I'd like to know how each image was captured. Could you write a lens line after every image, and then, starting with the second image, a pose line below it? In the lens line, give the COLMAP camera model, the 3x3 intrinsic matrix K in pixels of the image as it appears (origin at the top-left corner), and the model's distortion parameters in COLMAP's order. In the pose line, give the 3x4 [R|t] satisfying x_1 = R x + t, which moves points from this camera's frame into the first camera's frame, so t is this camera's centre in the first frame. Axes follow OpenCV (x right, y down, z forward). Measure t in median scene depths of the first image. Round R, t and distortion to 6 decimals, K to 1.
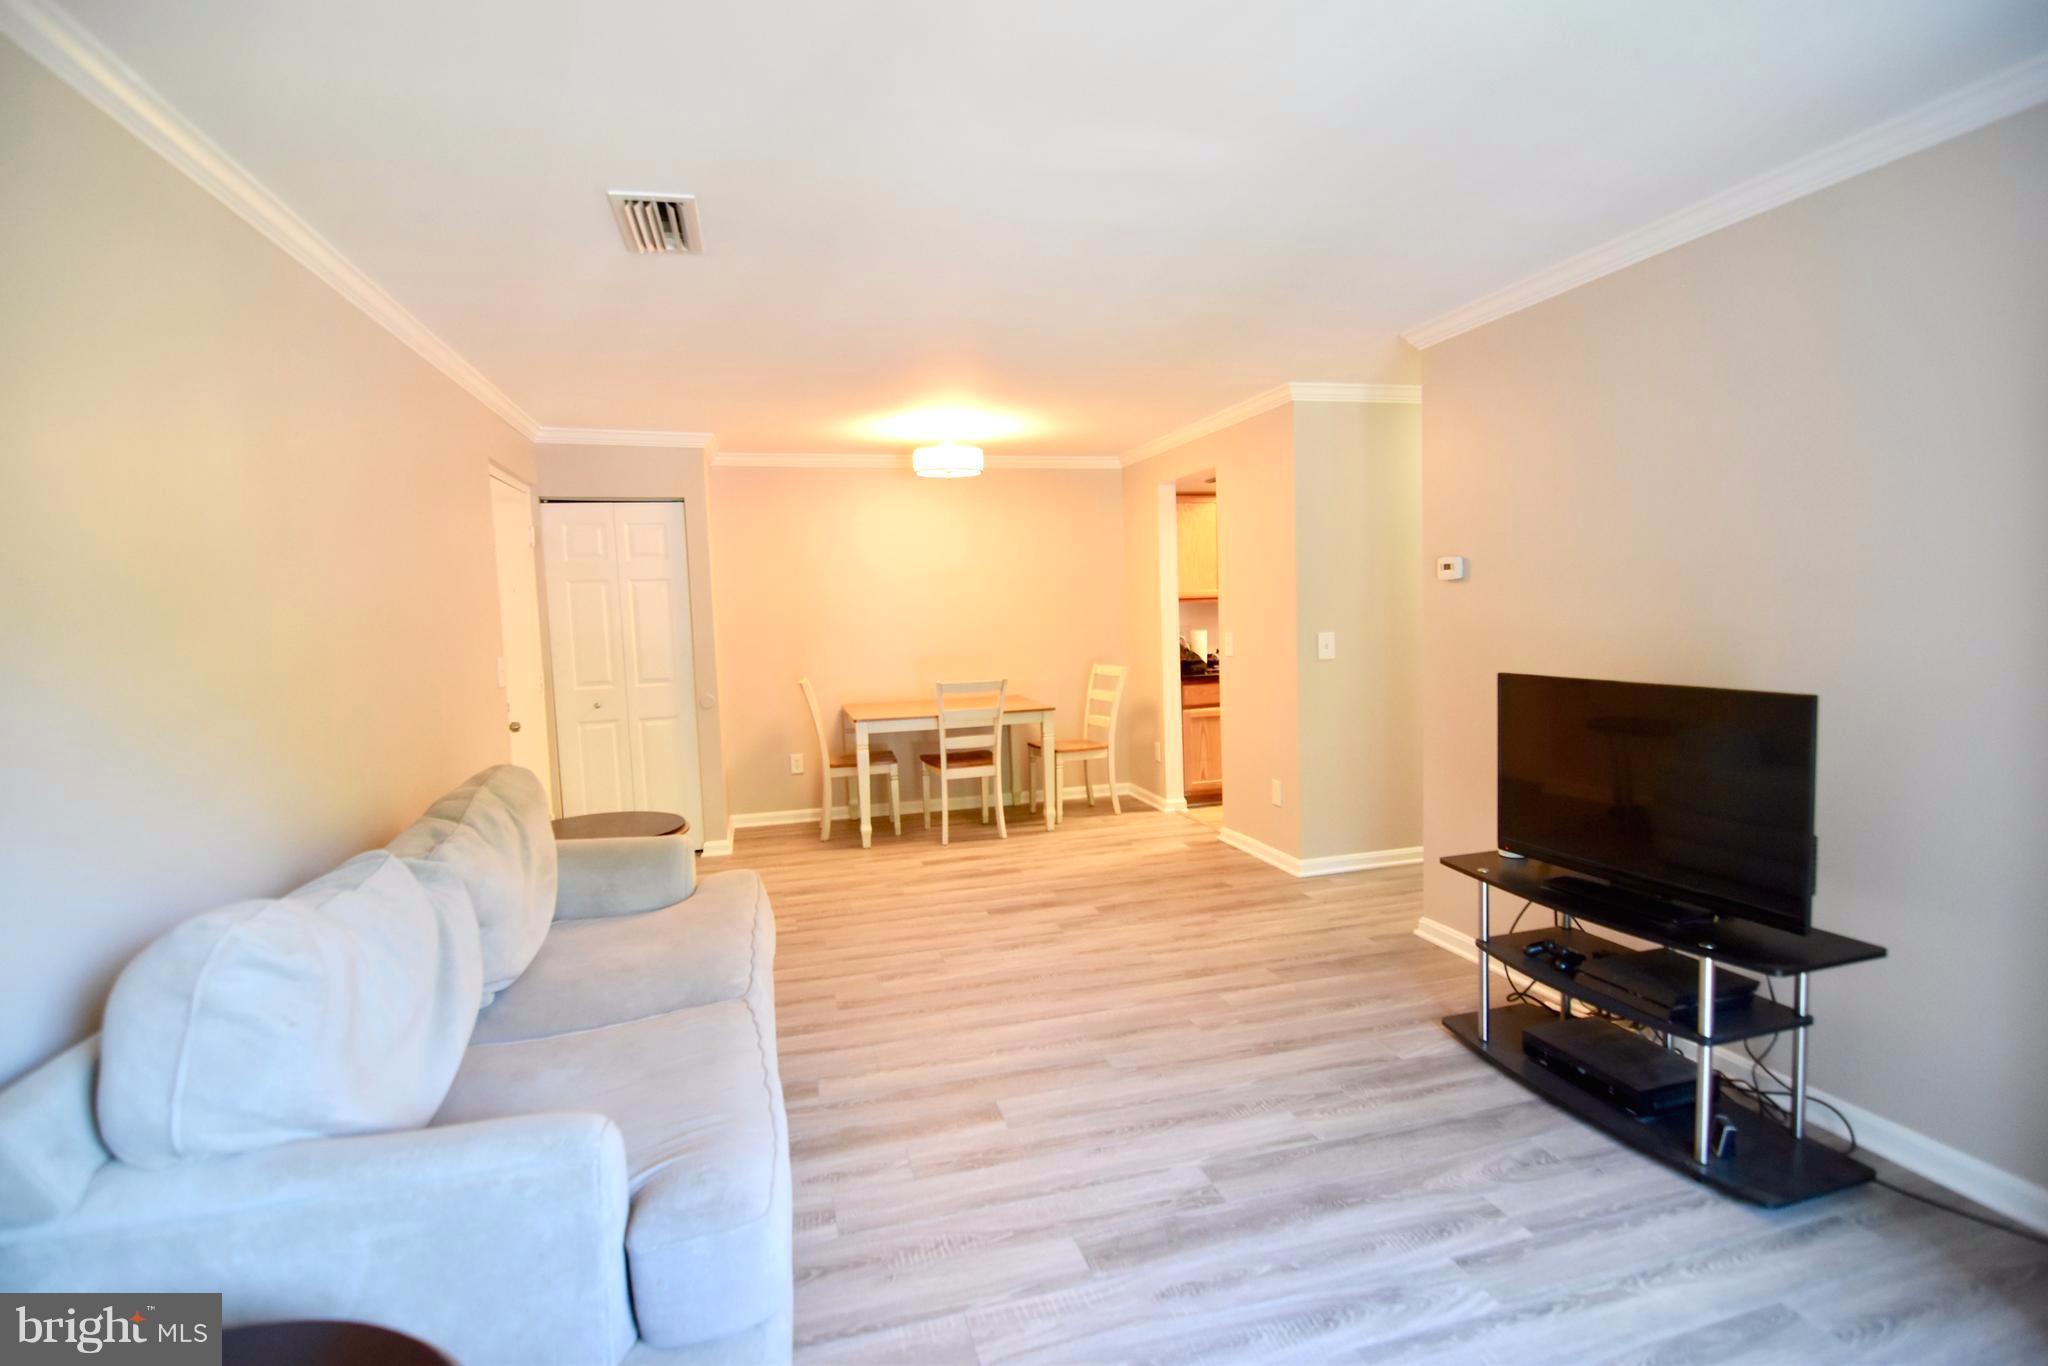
lens RADIAL K [[1004.7, 0, 1019.7], [0, 1004.7, 679.5], [0, 0, 1]] dist [-0.006300, -0.009491]
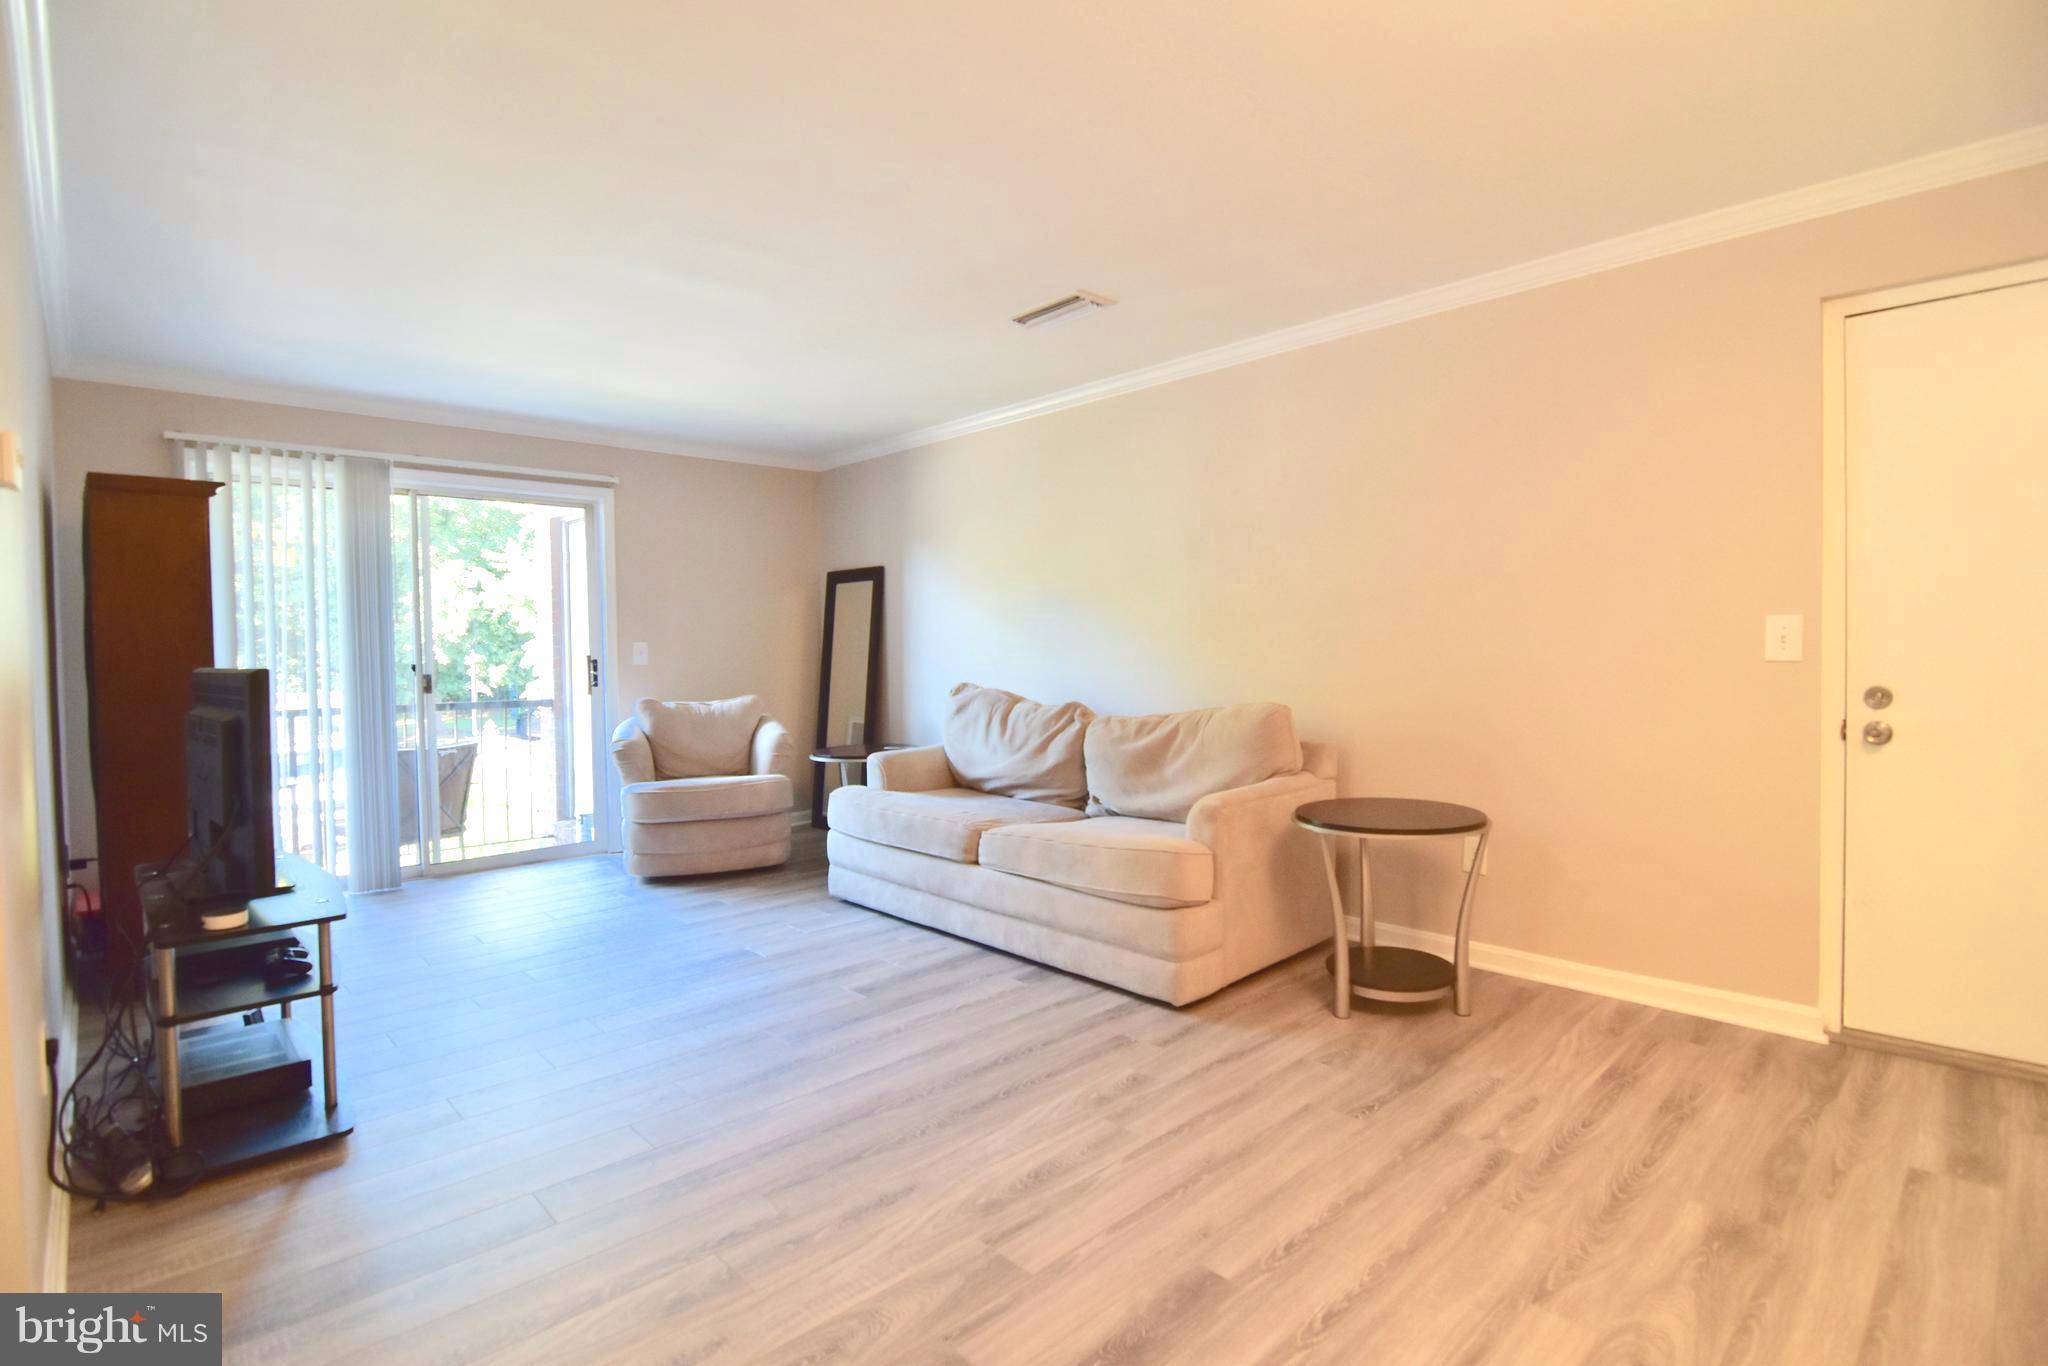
lens RADIAL K [[1004.7, 0, 1015.2], [0, 1004.7, 686.2], [0, 0, 1]] dist [-0.006300, -0.009491]
pose [[-0.886032, 0.056084, -0.460219, 0.242225], [0.003481, 0.993433, 0.114362, -0.056706], [0.463610, 0.099726, -0.880409, 1.469352]]
